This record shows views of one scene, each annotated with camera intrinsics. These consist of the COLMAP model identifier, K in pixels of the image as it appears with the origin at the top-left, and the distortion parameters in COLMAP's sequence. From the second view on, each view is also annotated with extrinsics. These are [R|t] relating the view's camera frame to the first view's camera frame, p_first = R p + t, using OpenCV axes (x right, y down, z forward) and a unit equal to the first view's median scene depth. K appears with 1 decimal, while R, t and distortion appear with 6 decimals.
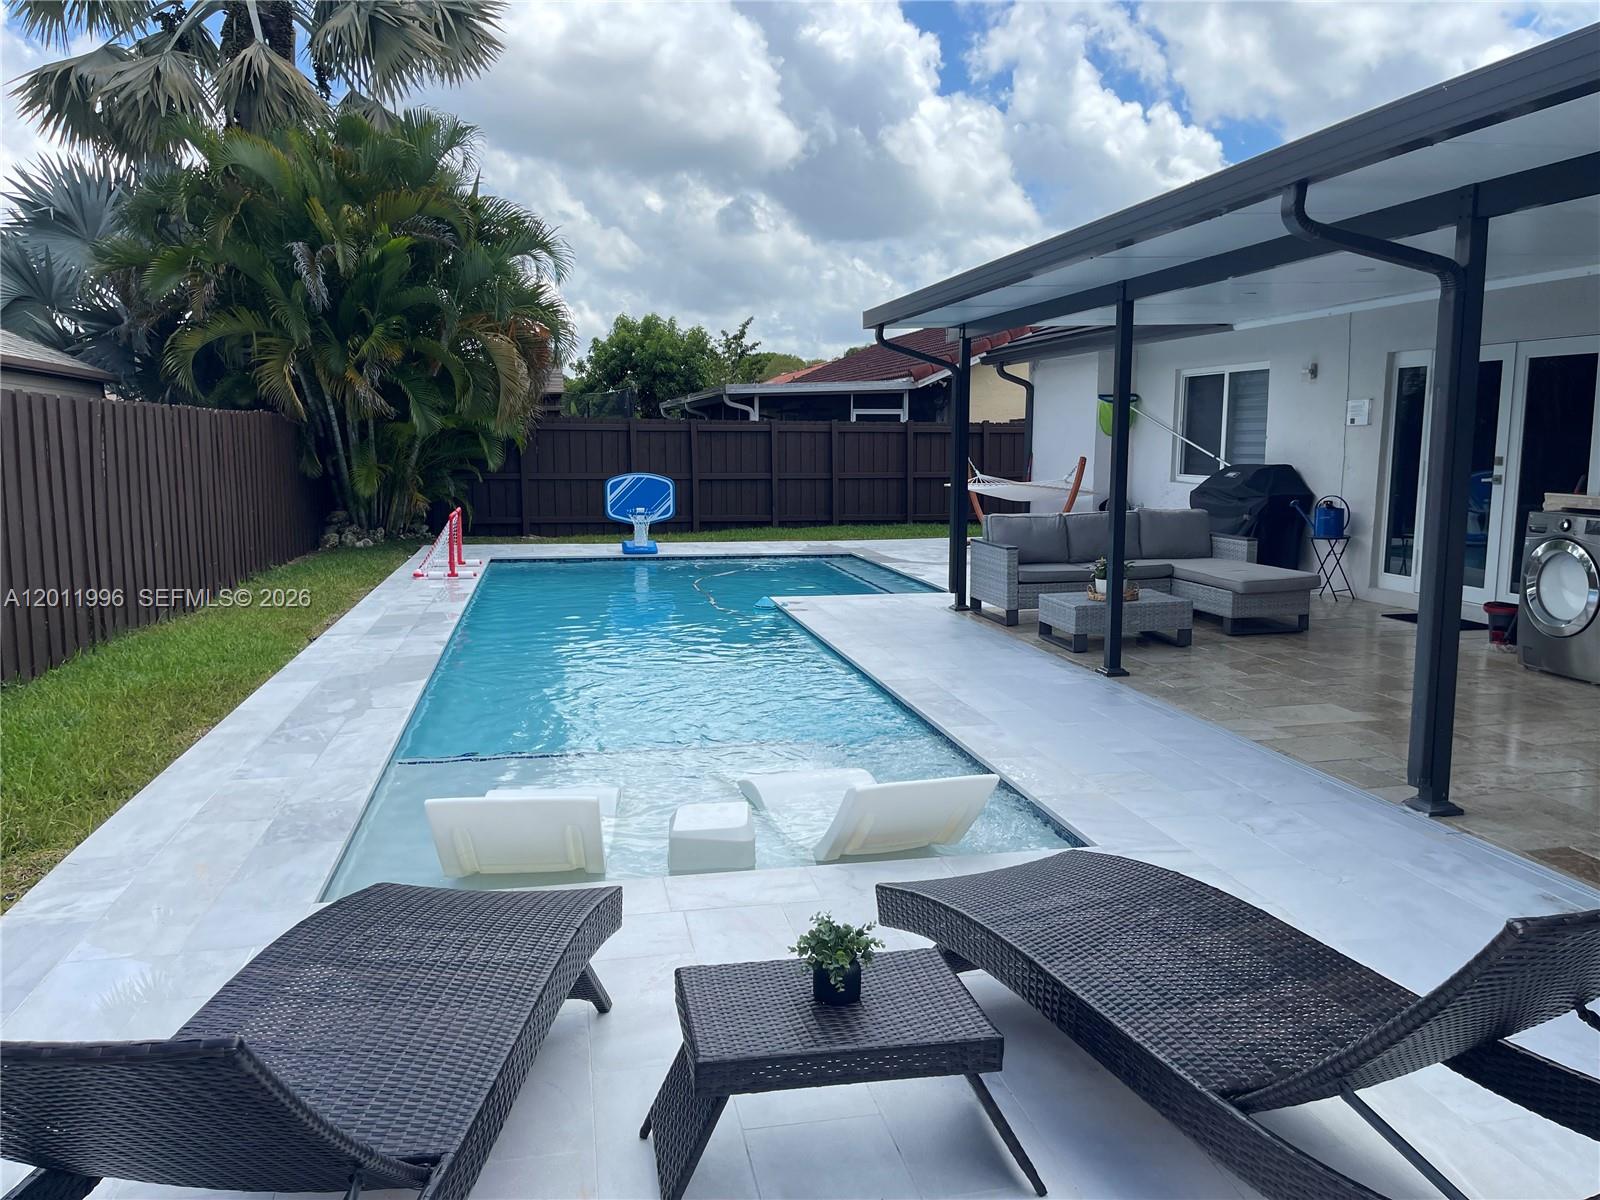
lens RADIAL K [[1238.2, 0, 800.0], [0, 1238.2, 600.0], [0, 0, 1]] dist [0.088583, -0.116083]
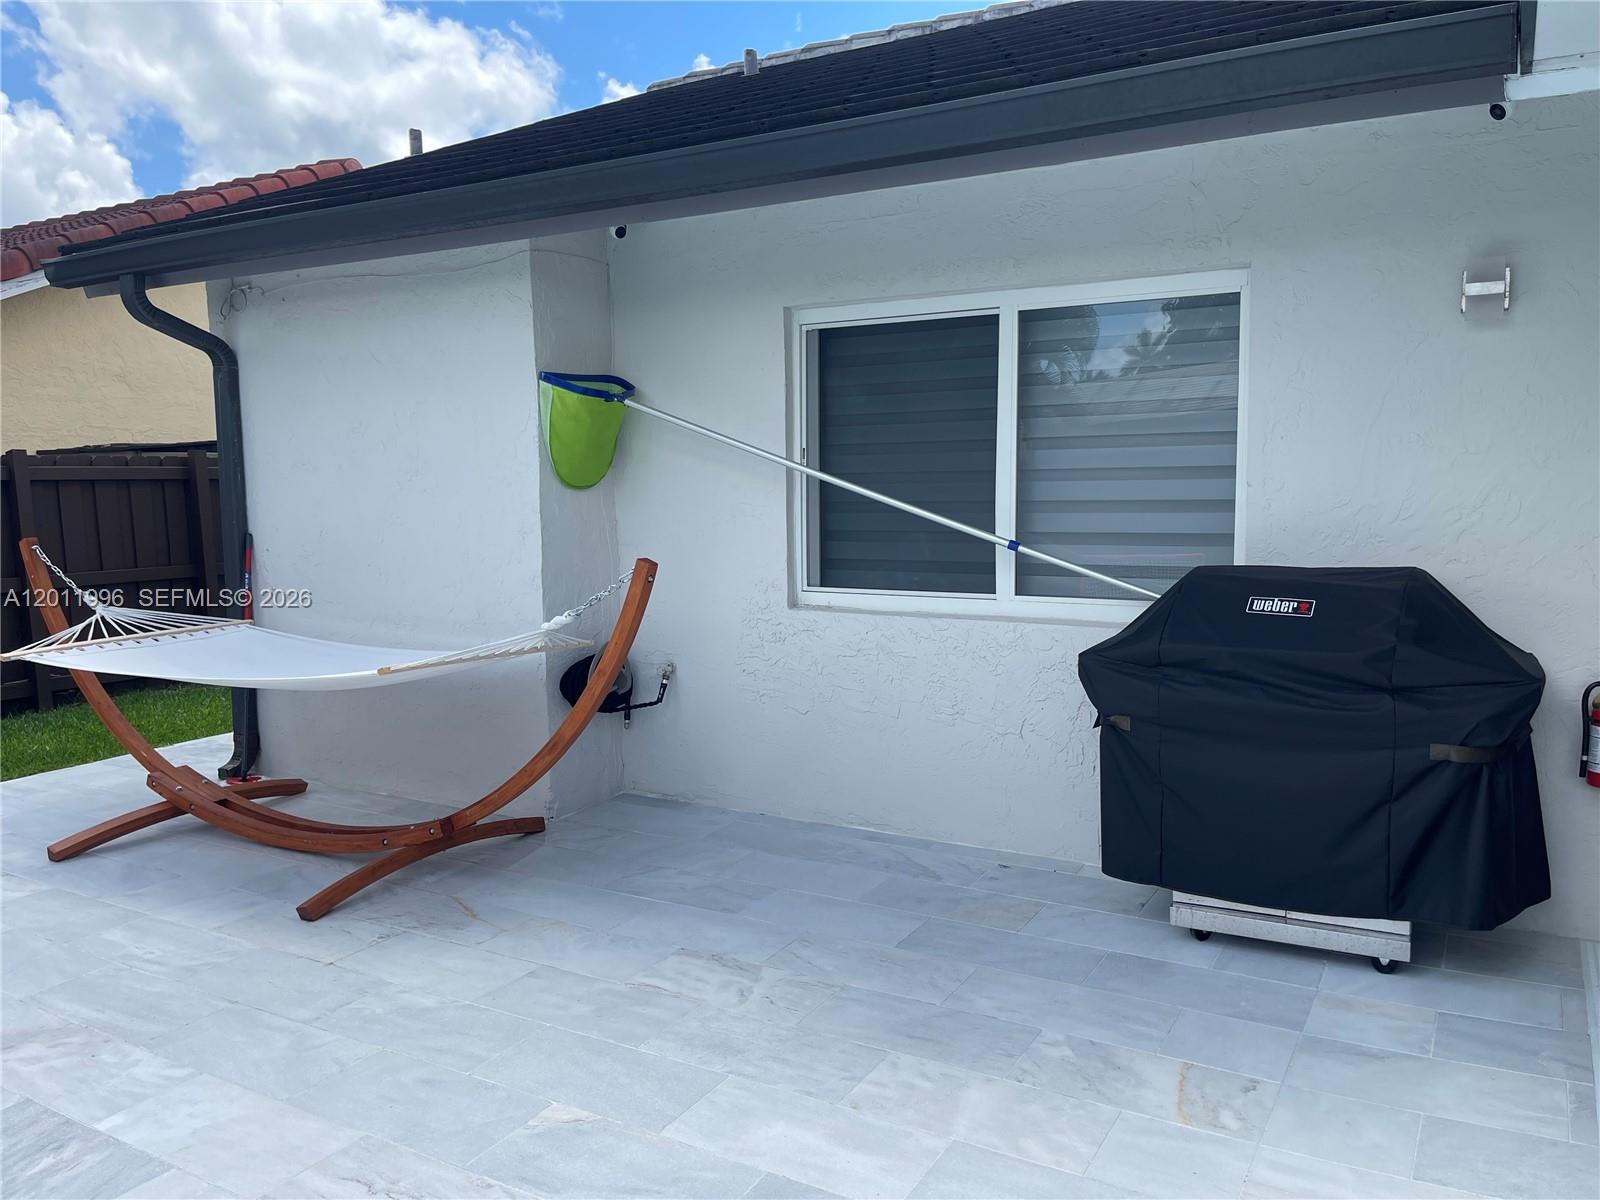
lens RADIAL K [[1238.2, 0, 800.0], [0, 1238.2, 600.0], [0, 0, 1]] dist [0.088583, -0.116083]
pose [[0.655593, -0.097212, 0.748830, 0.020214], [0.115849, 0.992887, 0.027471, -0.097749], [-0.746174, 0.068741, 0.662192, 0.686159]]
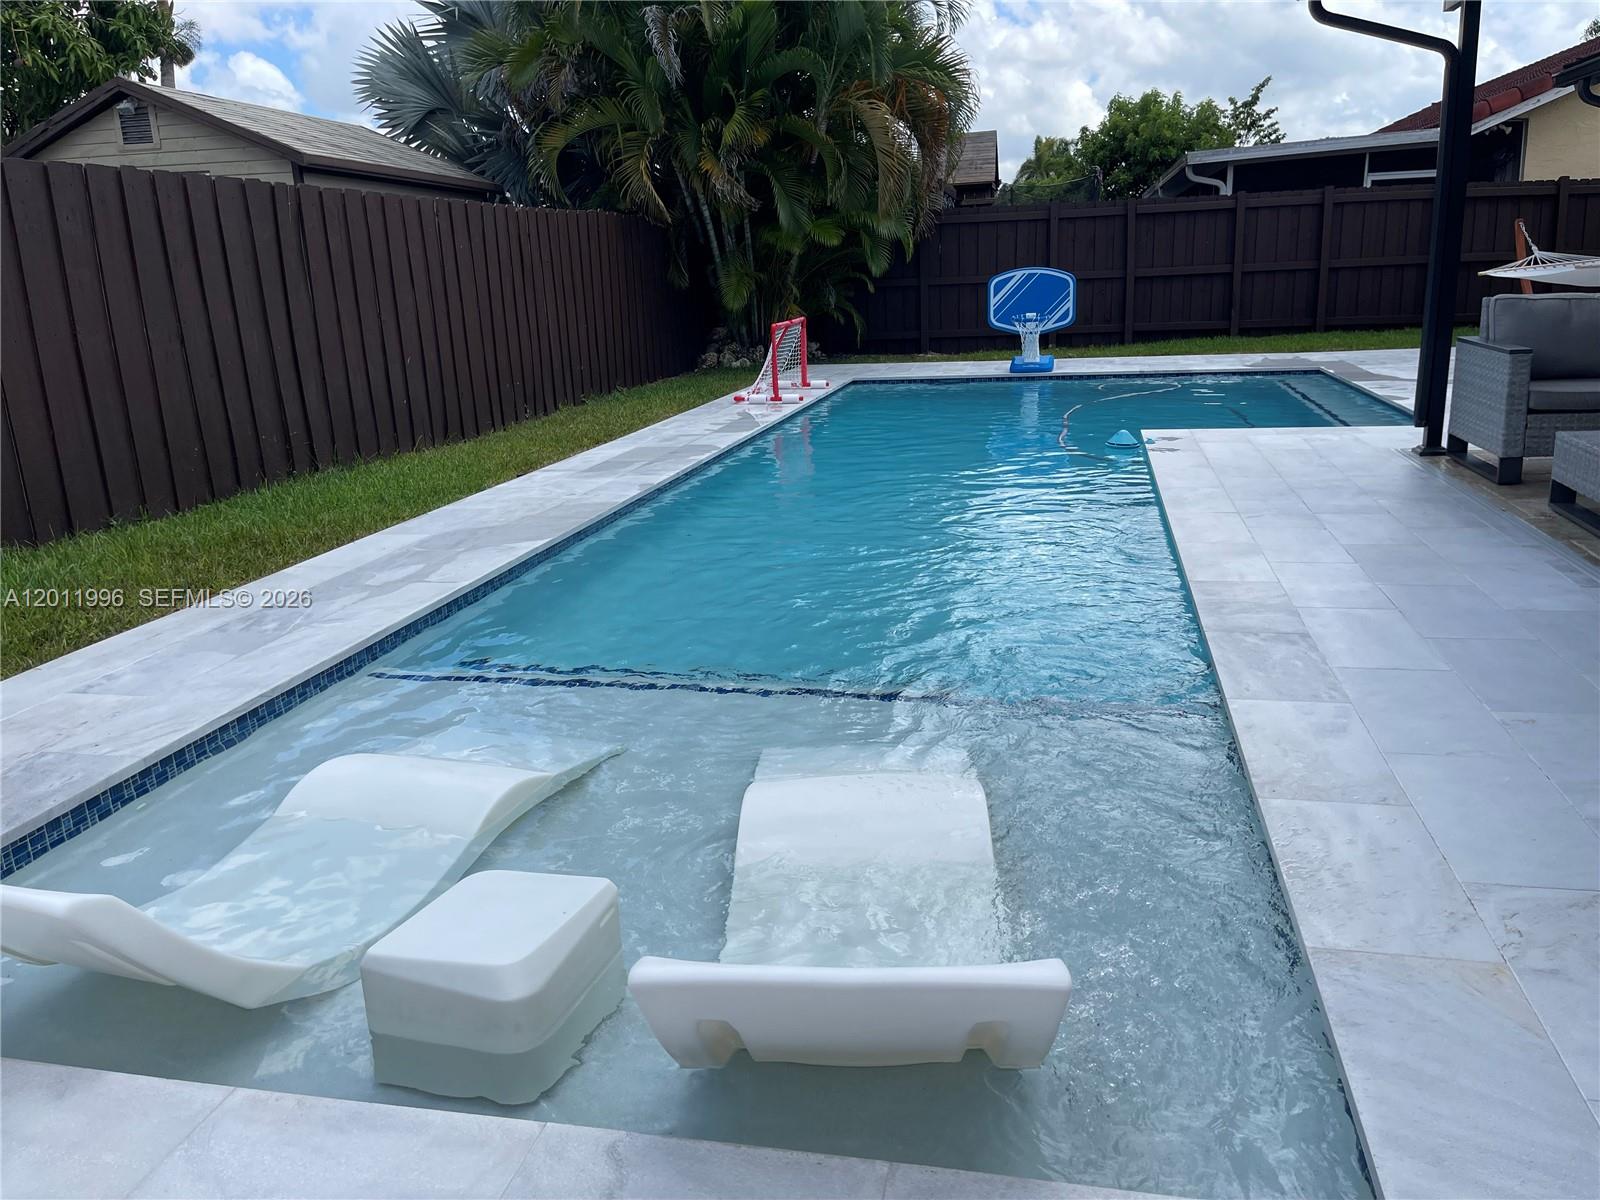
lens RADIAL K [[1238.2, 0, 800.0], [0, 1238.2, 600.0], [0, 0, 1]] dist [0.088583, -0.116083]
pose [[0.915493, 0.068182, -0.396515, 0.064015], [-0.012706, 0.989944, 0.140889, -0.003071], [0.402133, -0.123944, 0.907153, 0.192166]]
